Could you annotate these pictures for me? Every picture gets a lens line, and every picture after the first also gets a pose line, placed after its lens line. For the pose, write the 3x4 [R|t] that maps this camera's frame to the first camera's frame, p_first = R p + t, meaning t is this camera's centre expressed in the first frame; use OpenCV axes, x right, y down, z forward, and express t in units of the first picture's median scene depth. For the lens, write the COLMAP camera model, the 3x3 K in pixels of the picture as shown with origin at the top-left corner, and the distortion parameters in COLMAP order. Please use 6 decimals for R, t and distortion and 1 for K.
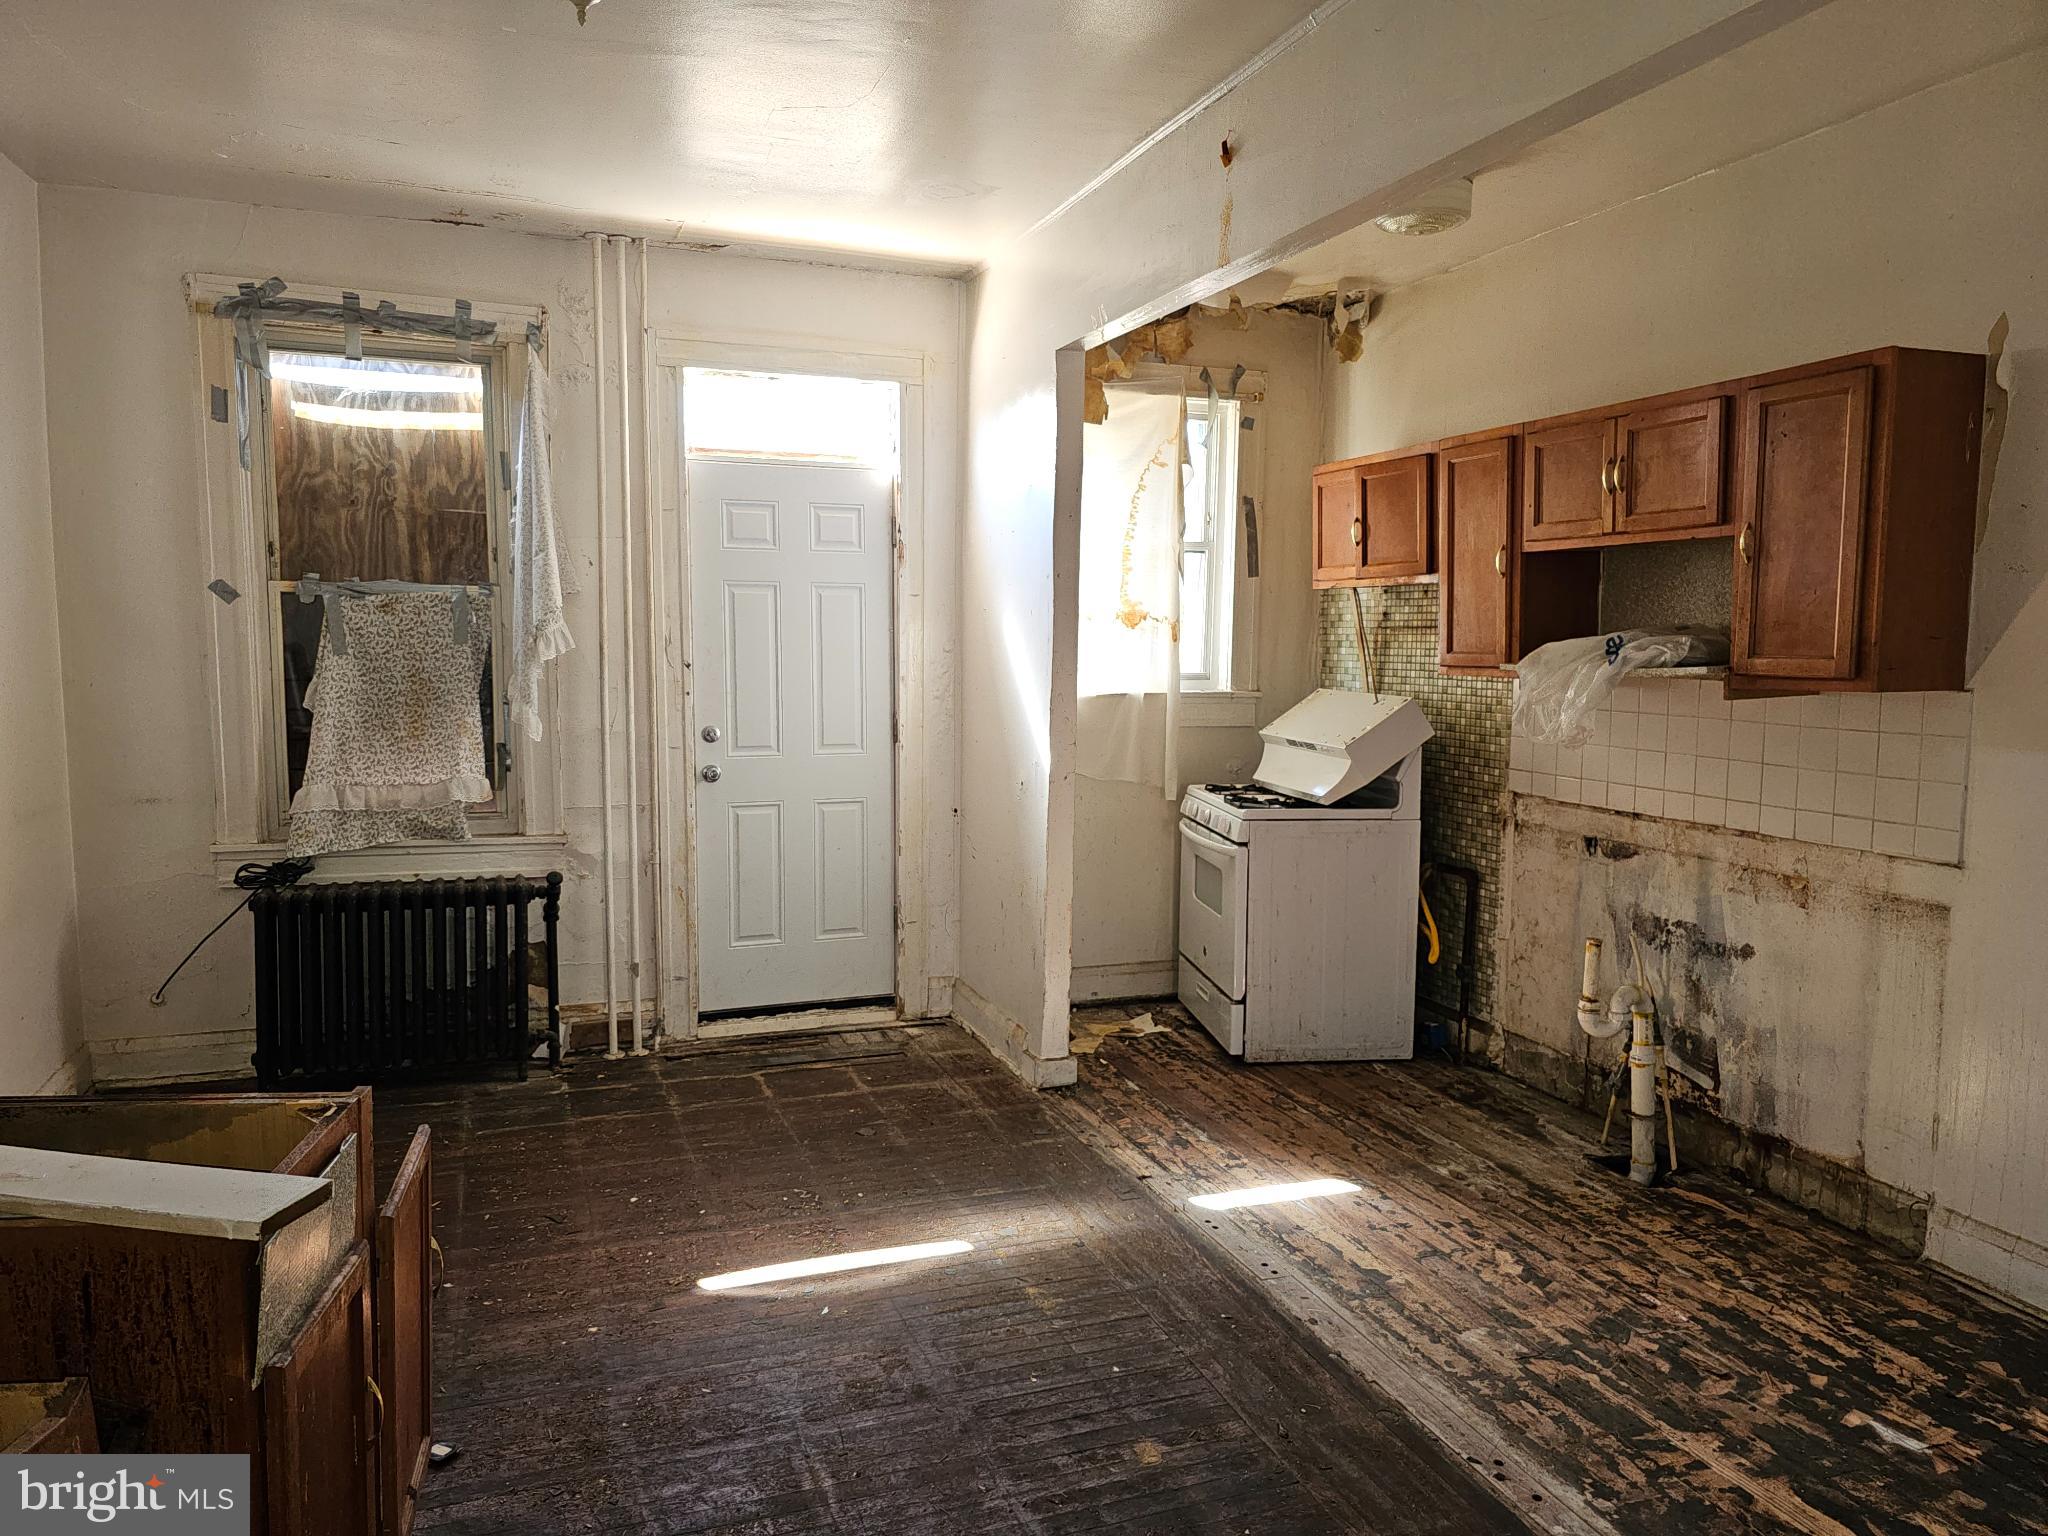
lens RADIAL K [[1378.7, 0, 1004.3], [0, 1378.7, 765.7], [0, 0, 1]] dist [0.067447, -0.061549]
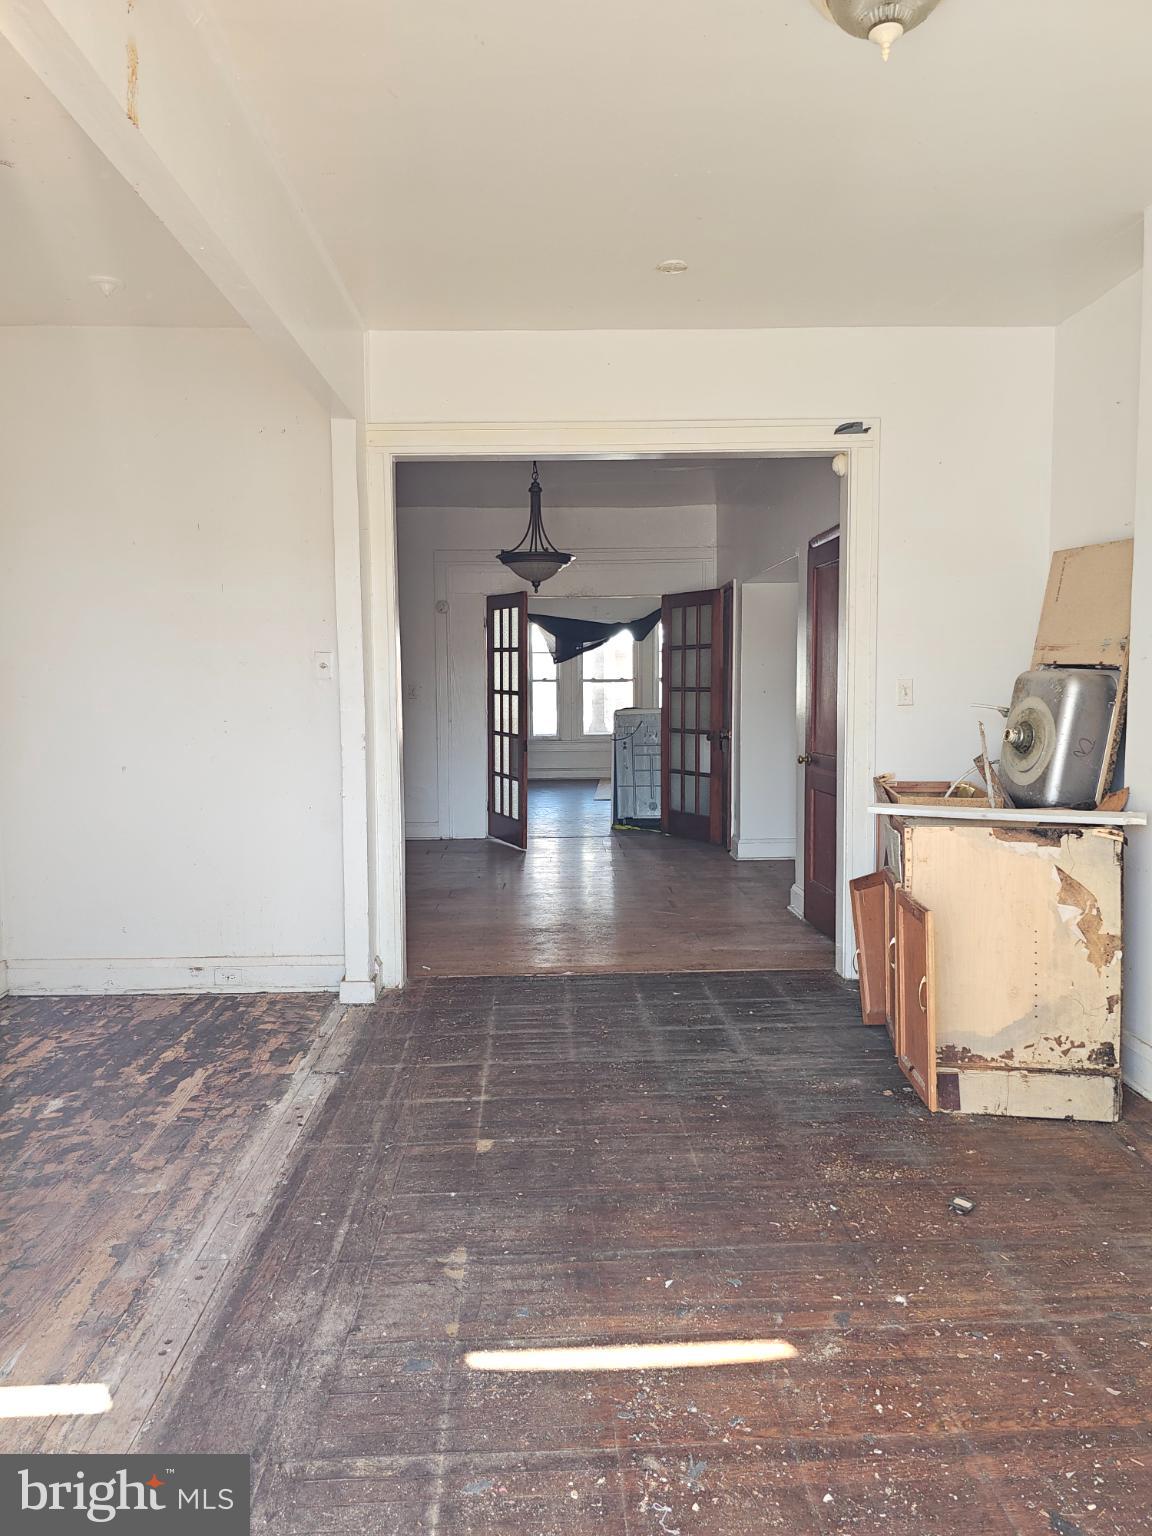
lens RADIAL K [[1034.0, 0, 580.8], [0, 1034.0, 750.0], [0, 0, 1]] dist [0.067447, -0.061549]
pose [[-0.951616, -0.023438, 0.306395, -0.194167], [0.029090, 0.985738, 0.165755, -0.075011], [-0.305910, 0.166649, -0.937362, 1.104719]]
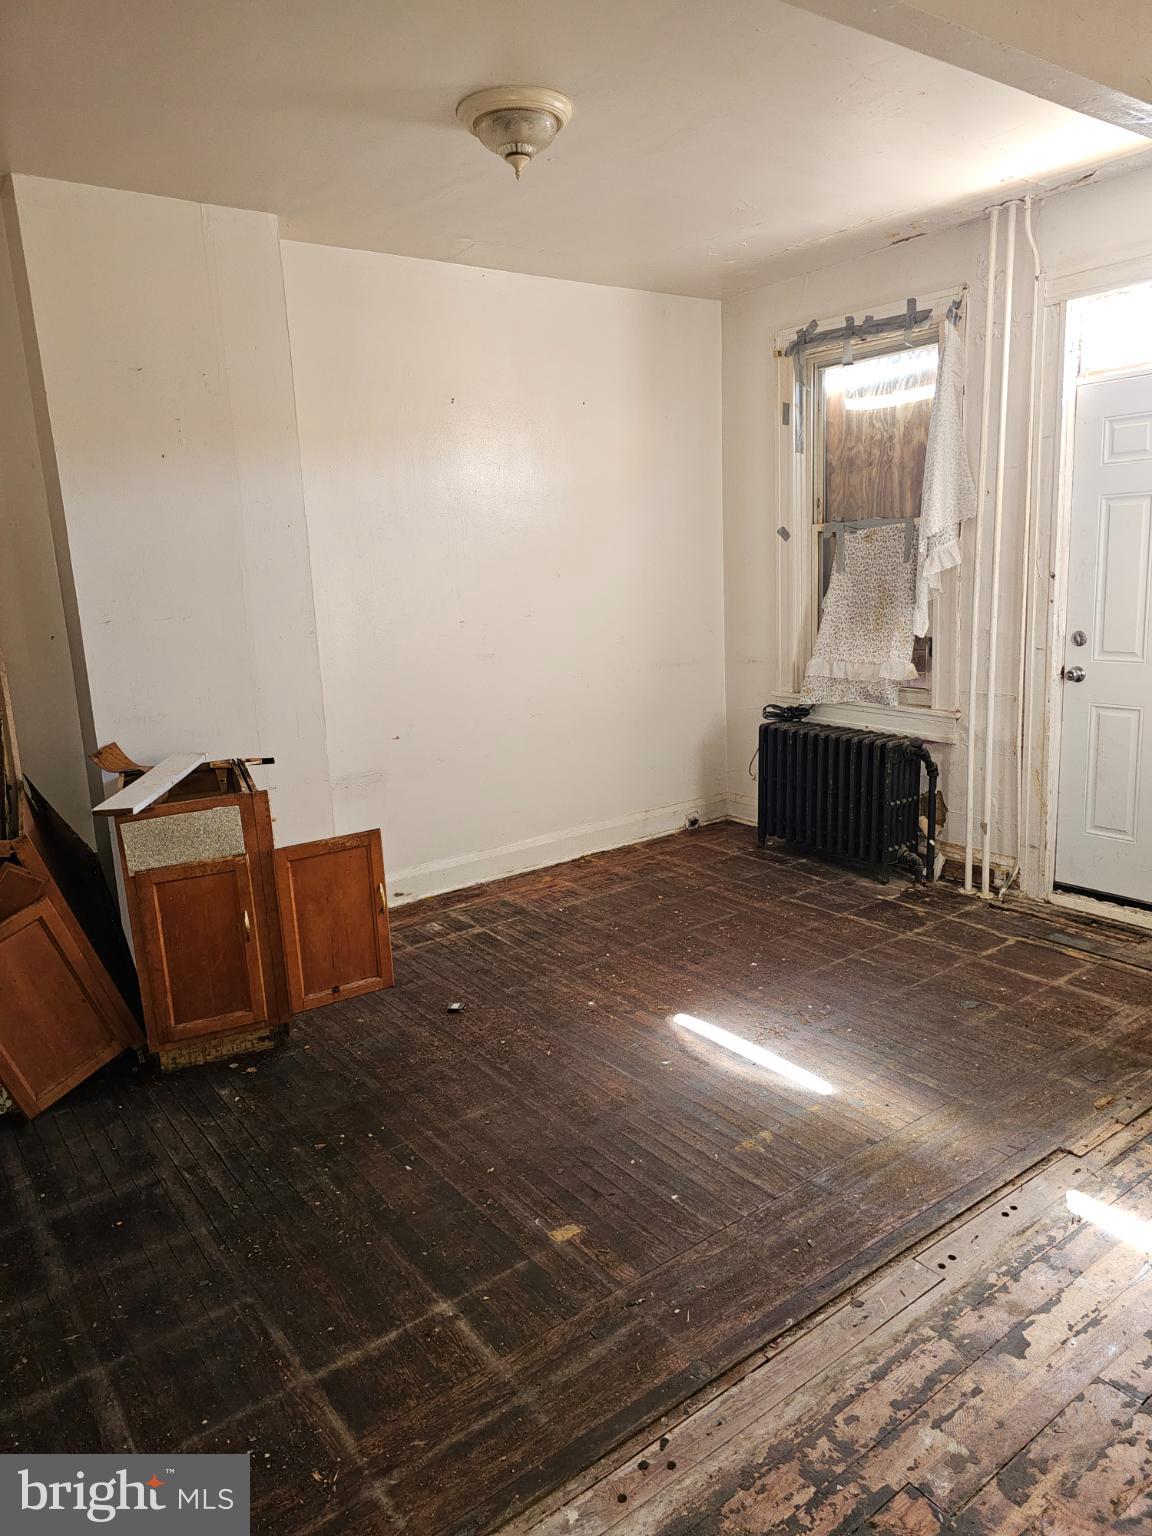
lens RADIAL K [[1034.0, 0, 580.8], [0, 1034.0, 750.0], [0, 0, 1]] dist [0.067447, -0.061549]
pose [[0.288233, 0.156283, -0.944721, 0.517399], [-0.046359, 0.987712, 0.149251, -0.044841], [0.956437, 0.000777, 0.291936, 0.408717]]
